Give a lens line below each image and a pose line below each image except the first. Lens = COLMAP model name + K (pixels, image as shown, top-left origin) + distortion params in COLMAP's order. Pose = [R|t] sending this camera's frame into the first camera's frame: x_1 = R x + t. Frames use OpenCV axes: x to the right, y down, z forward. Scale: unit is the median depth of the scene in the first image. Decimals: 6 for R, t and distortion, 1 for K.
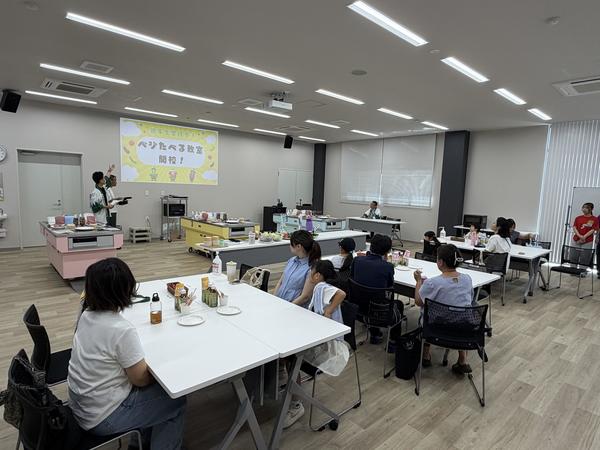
lens RADIAL K [[344.2, 0, 299.9], [0, 344.2, 225.0], [0, 0, 1]] dist [-0.000019, 0.000019]
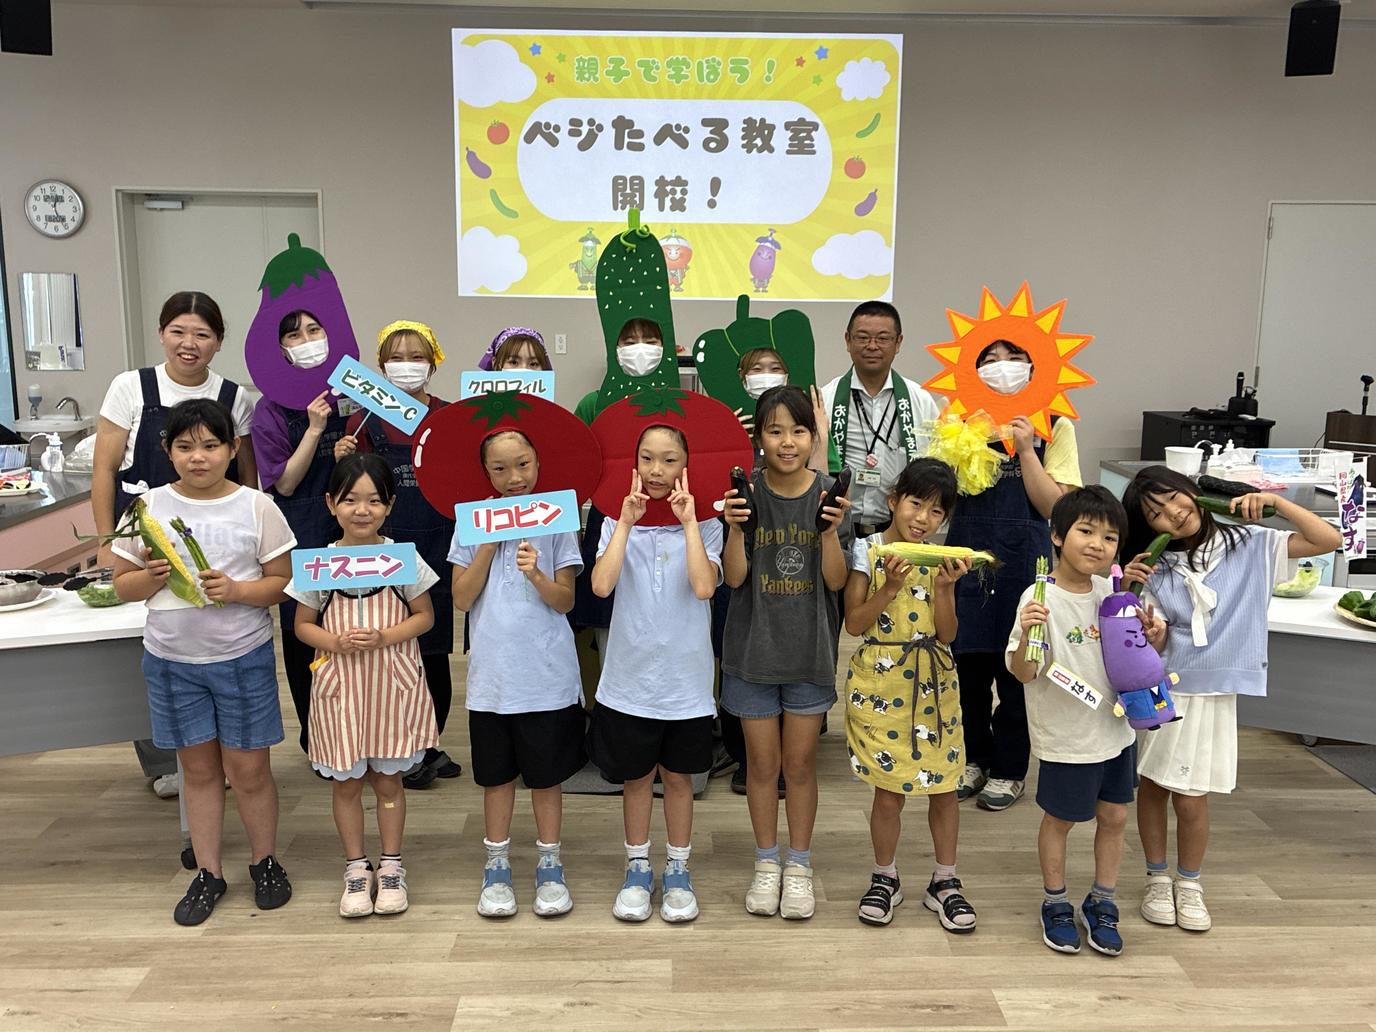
lens RADIAL K [[1243.6, 0, 687.8], [0, 1243.6, 515.9], [0, 0, 1]] dist [0.007742, 0.000730]
pose [[0.758243, 0.089470, -0.645804, 0.180743], [-0.056112, 0.995819, 0.072079, -0.037643], [0.649553, -0.018416, 0.760093, 0.383938]]
